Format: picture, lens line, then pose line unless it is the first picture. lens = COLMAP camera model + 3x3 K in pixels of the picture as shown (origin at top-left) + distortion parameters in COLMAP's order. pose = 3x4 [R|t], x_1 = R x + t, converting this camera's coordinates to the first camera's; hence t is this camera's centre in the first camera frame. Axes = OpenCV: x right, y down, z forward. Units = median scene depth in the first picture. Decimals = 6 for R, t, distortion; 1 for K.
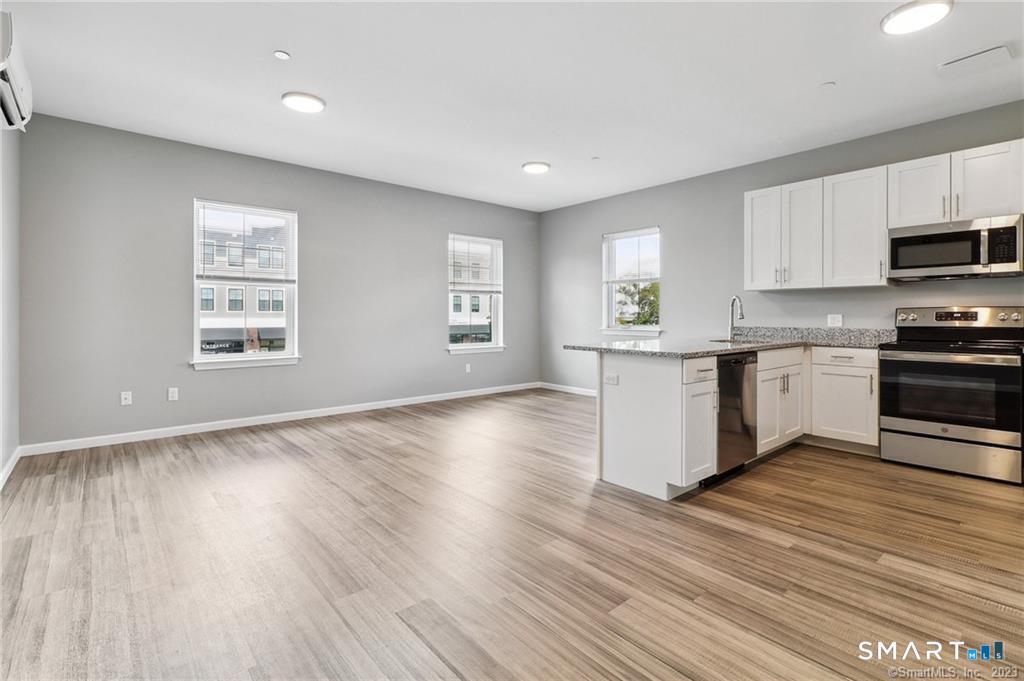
lens RADIAL K [[476.8, 0, 516.7], [0, 476.8, 320.0], [0, 0, 1]] dist [0.000003, -0.001439]
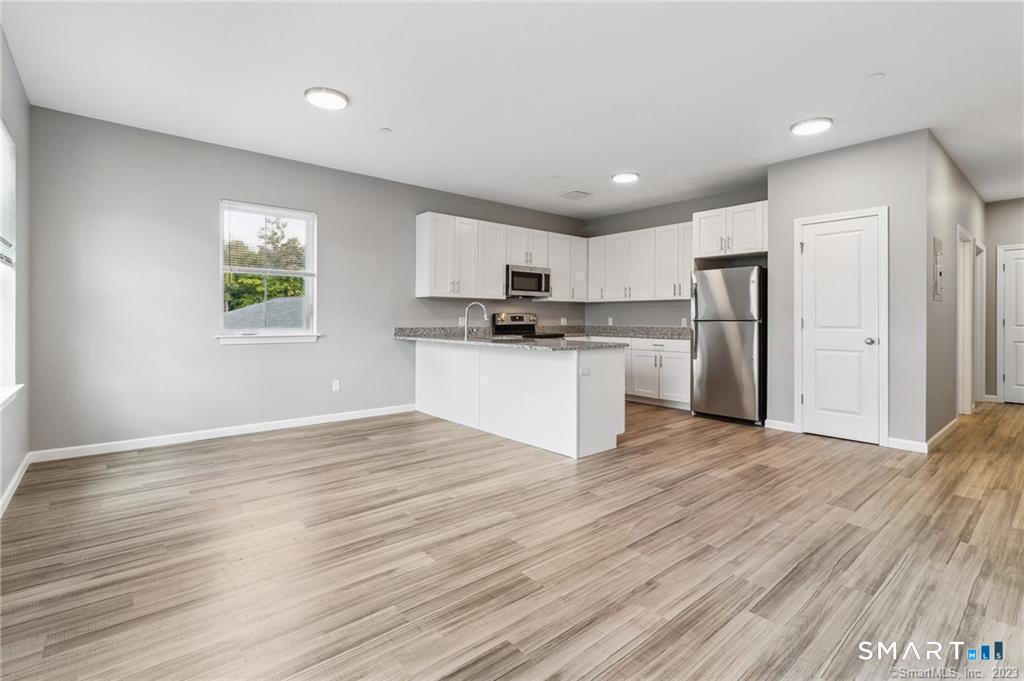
lens RADIAL K [[476.8, 0, 513.8], [0, 476.8, 318.4], [0, 0, 1]] dist [0.000003, -0.001439]
pose [[0.011946, 0.001230, 0.999928, -0.865844], [0.007701, 0.999969, -0.001322, -0.006445], [-0.999899, 0.007716, 0.011936, 0.996095]]
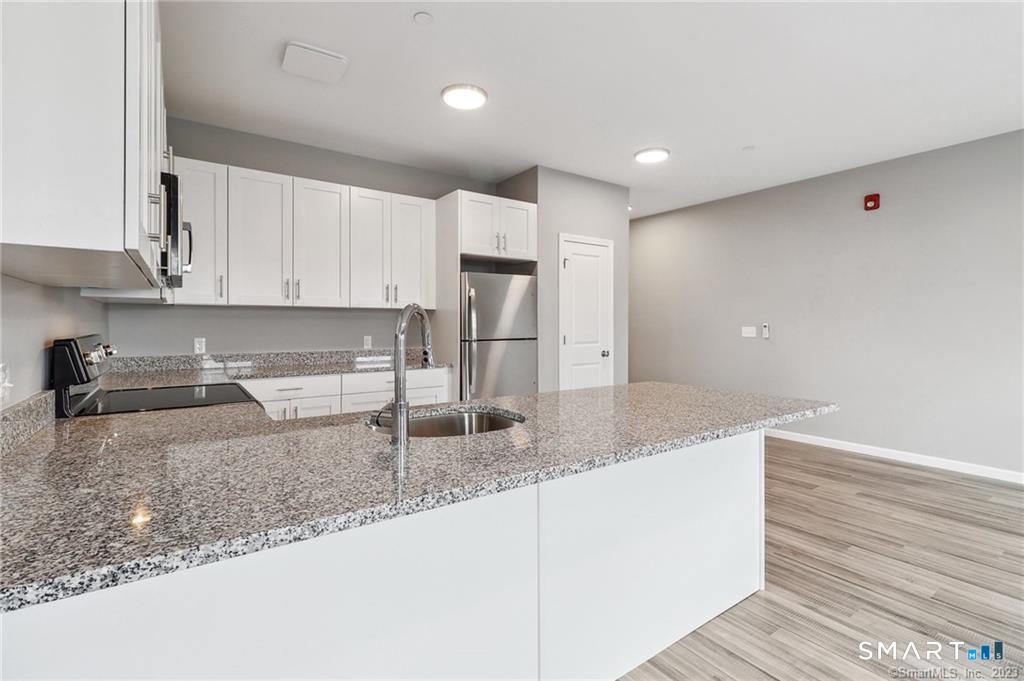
lens RADIAL K [[476.8, 0, 520.6], [0, 476.8, 324.1], [0, 0, 1]] dist [0.000003, -0.001439]
pose [[-0.994659, 0.002954, 0.103171, 0.381689], [0.004007, 0.999942, 0.010002, -0.043381], [-0.103136, 0.010362, -0.994613, 1.494273]]
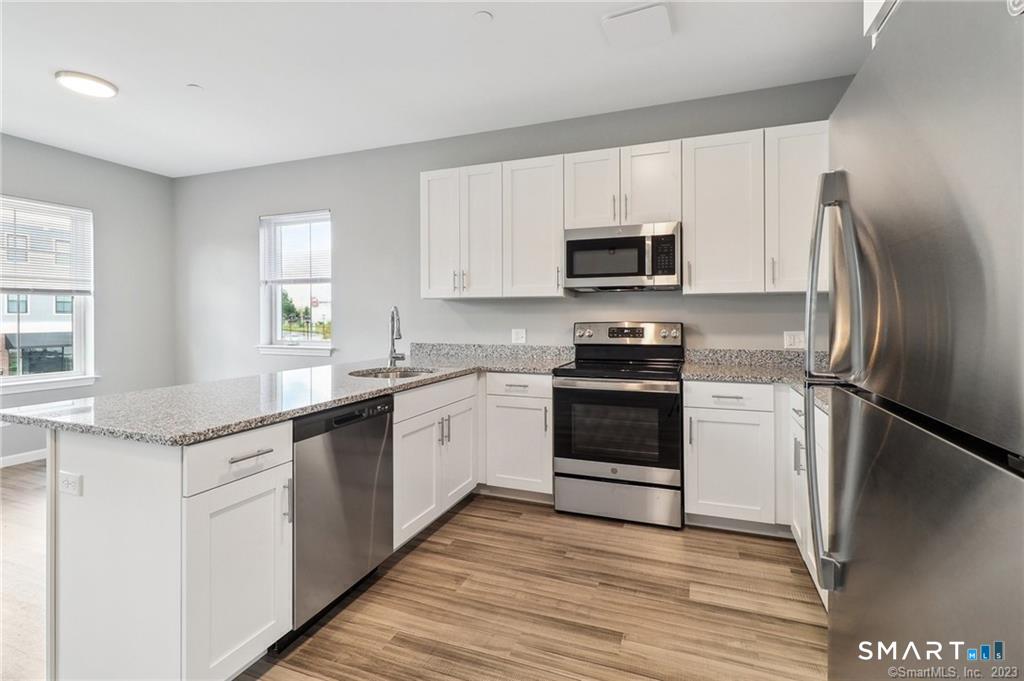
lens RADIAL K [[476.8, 0, 519.6], [0, 476.8, 318.0], [0, 0, 1]] dist [0.000003, -0.001439]
pose [[0.879223, -0.005595, 0.476377, 0.317802], [0.007075, 0.999974, -0.001313, -0.035354], [-0.476357, 0.004525, 0.879240, 0.305750]]
